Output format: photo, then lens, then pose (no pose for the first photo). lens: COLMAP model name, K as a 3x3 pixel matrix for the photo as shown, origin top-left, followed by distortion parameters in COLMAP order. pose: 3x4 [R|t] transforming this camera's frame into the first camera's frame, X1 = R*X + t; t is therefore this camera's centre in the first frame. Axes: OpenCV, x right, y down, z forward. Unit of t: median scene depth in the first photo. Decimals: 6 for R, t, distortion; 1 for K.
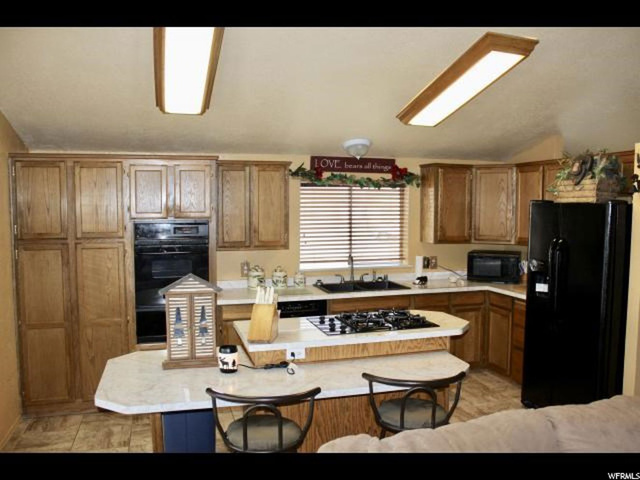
lens RADIAL K [[545.8, 0, 321.7], [0, 545.8, 242.6], [0, 0, 1]] dist [-0.115974, 0.062865]
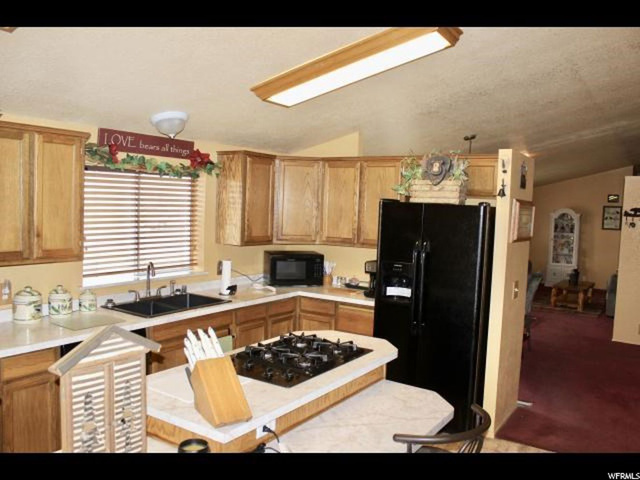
lens RADIAL K [[545.8, 0, 320.2], [0, 545.8, 240.6], [0, 0, 1]] dist [-0.115974, 0.062865]
pose [[0.774301, -0.019784, 0.632508, -0.240564], [0.011621, 0.999787, 0.017047, -0.019269], [-0.632711, -0.005849, 0.774366, 0.268997]]
